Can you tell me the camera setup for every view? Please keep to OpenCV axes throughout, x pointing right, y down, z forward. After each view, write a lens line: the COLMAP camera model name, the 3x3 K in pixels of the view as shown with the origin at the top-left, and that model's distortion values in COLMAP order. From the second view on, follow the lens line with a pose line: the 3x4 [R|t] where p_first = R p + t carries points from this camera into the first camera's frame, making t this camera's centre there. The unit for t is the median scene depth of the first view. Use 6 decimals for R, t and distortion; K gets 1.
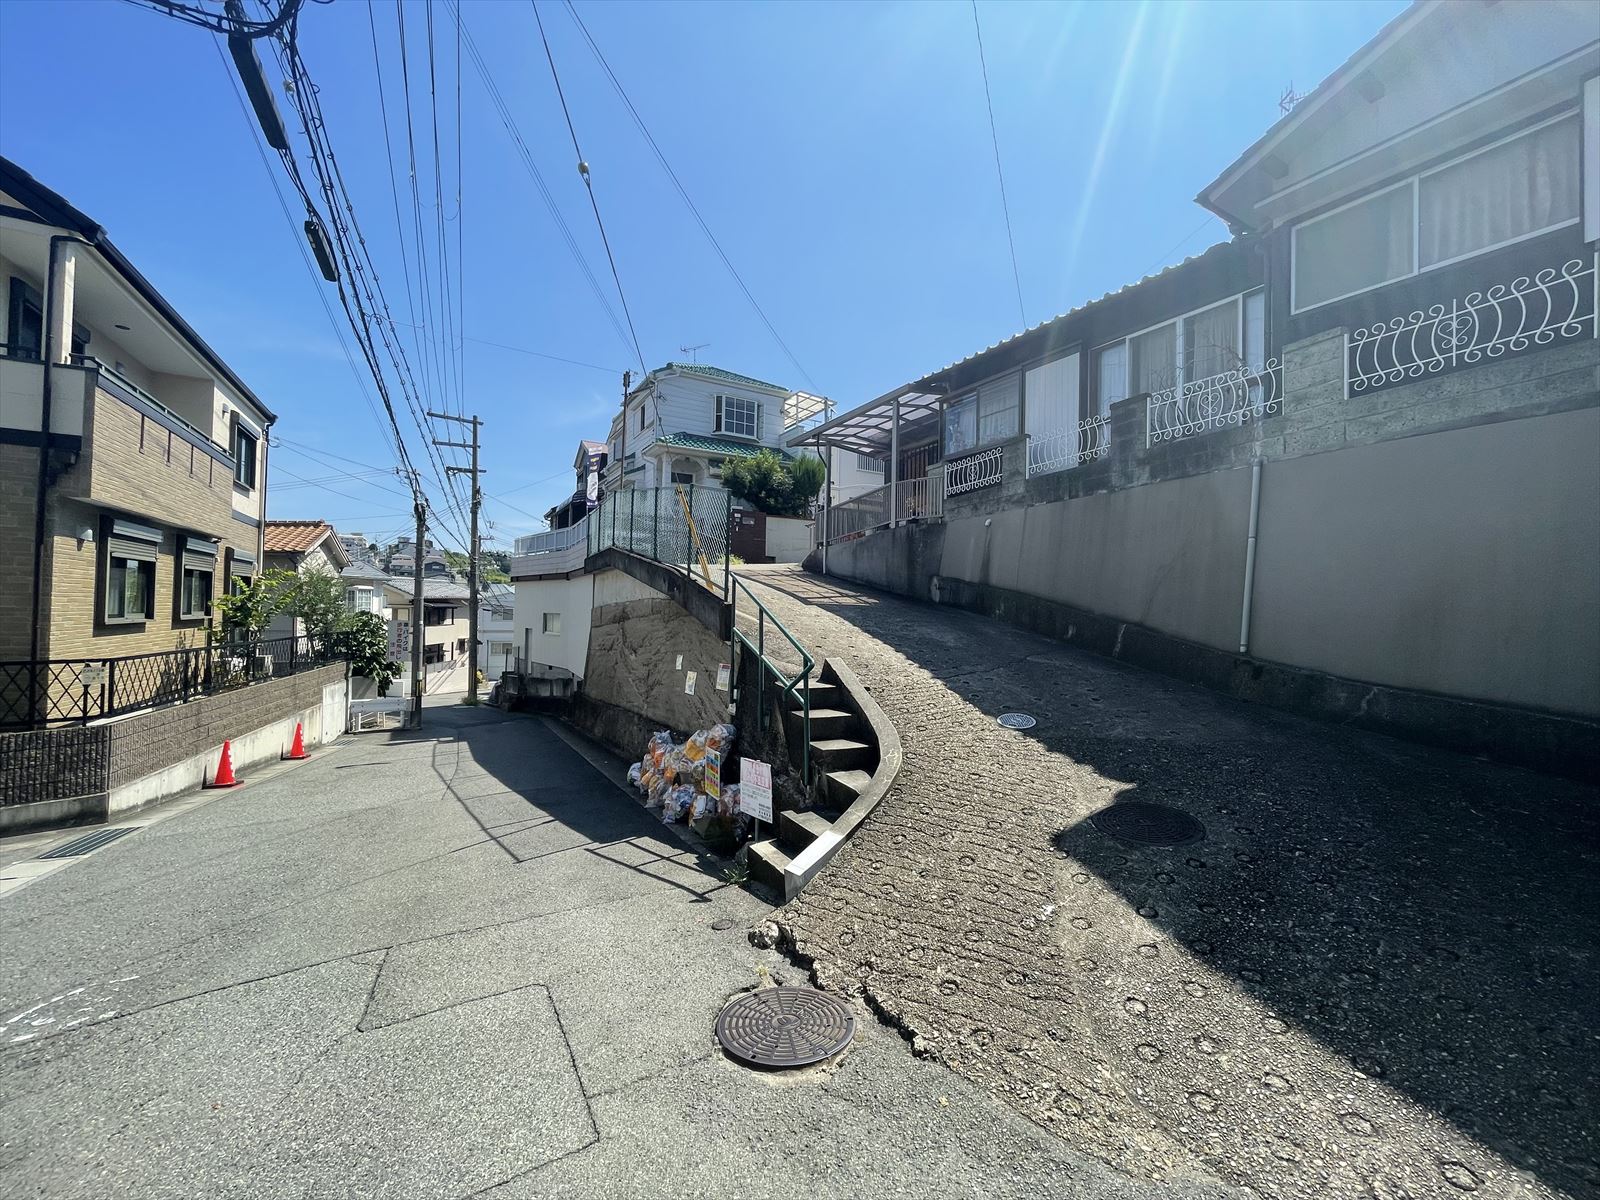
lens RADIAL K [[643.5, 0, 806.0], [0, 643.5, 605.3], [0, 0, 1]] dist [-0.002687, -0.000187]
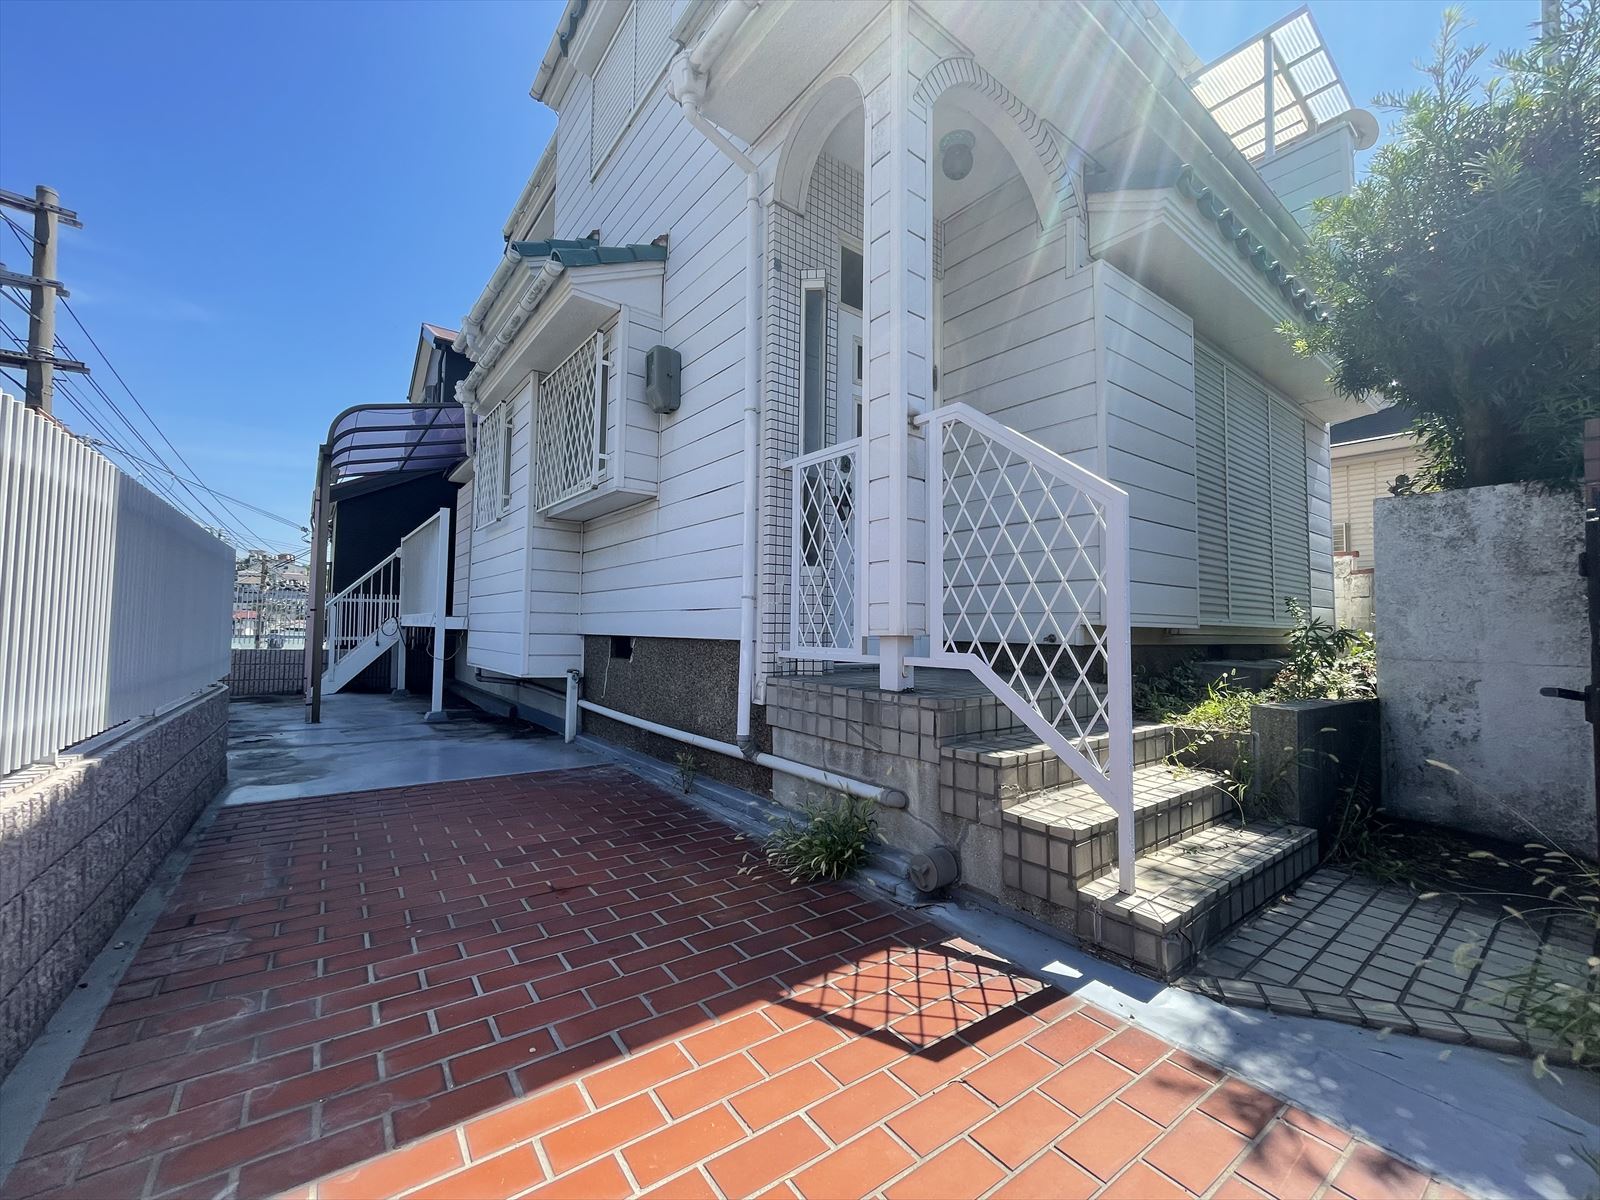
lens RADIAL K [[643.5, 0, 798.5], [0, 643.5, 601.1], [0, 0, 1]] dist [-0.002687, -0.000187]
pose [[0.991180, 0.002160, 0.132505, -0.237005], [0.002406, 0.999409, -0.034292, -0.102116], [-0.132501, 0.034308, 0.990589, 0.808327]]
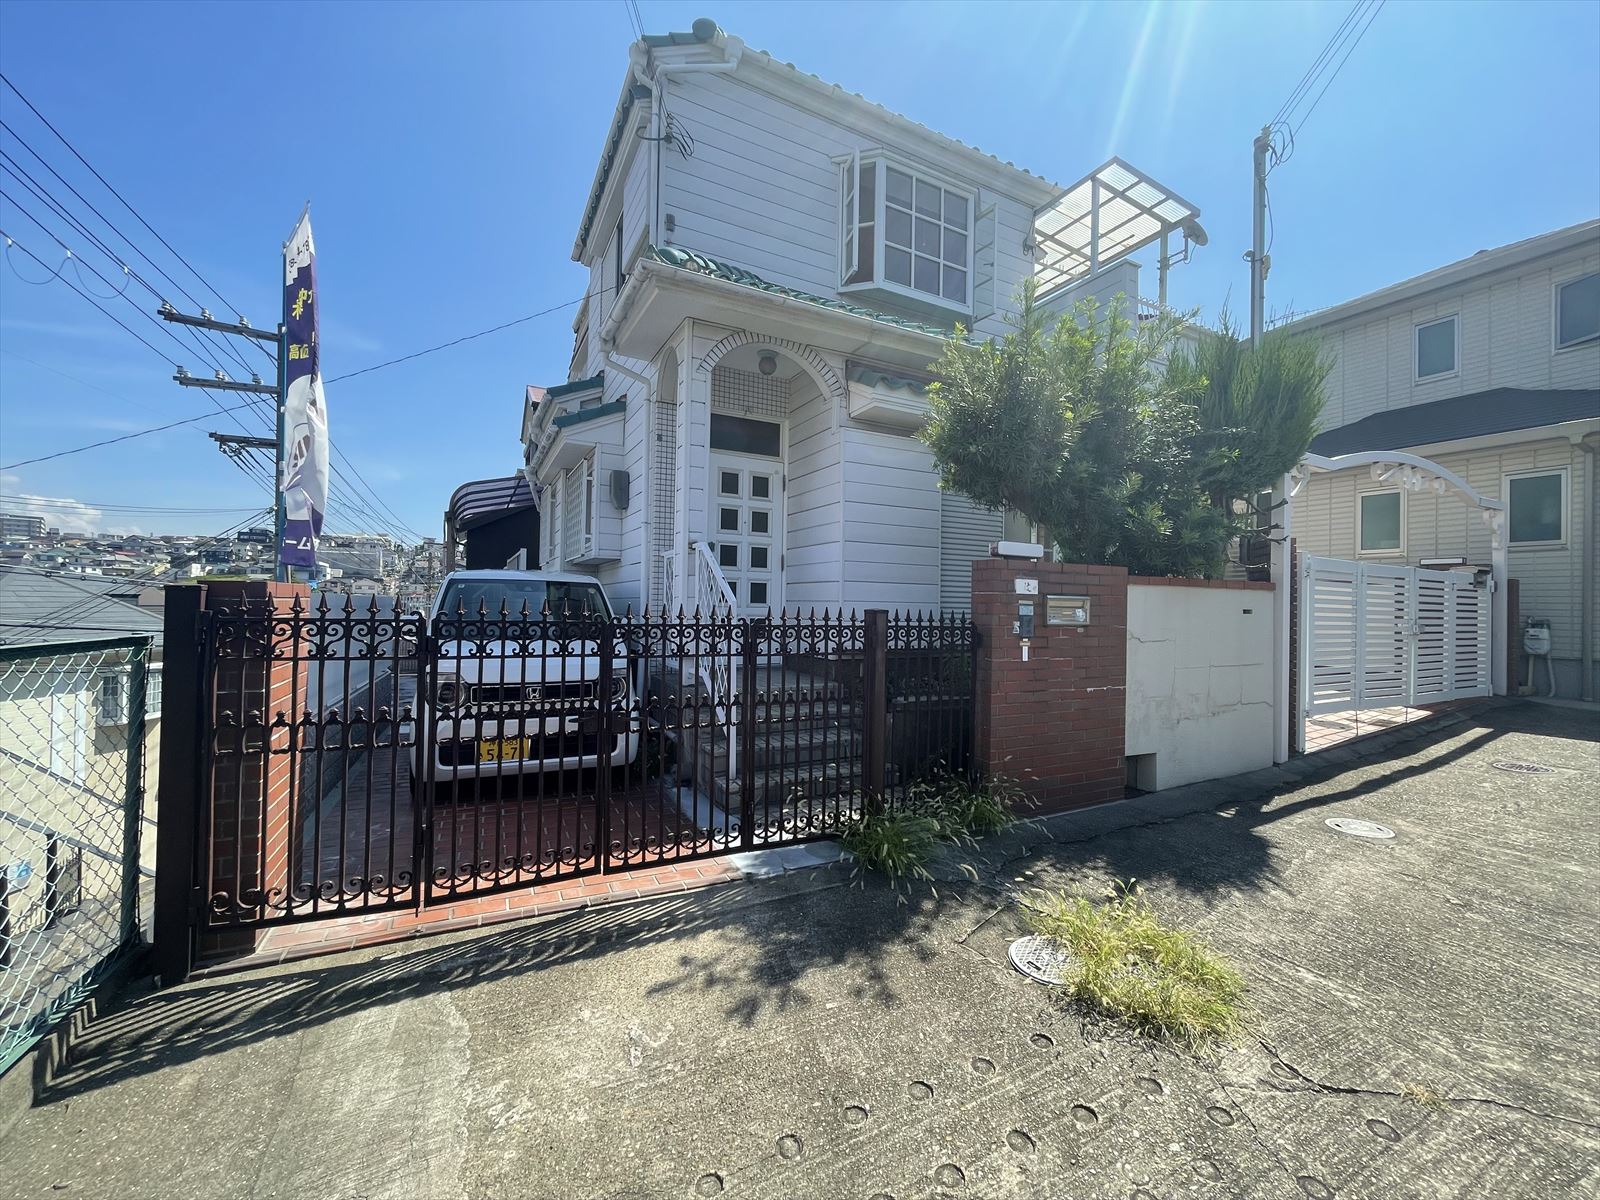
lens RADIAL K [[643.5, 0, 806.7], [0, 643.5, 595.7], [0, 0, 1]] dist [-0.002687, -0.000187]
pose [[0.999222, -0.002155, -0.039377, -0.150840], [0.001860, 0.999970, -0.007541, -0.119805], [0.039392, 0.007461, 0.999196, 0.695054]]
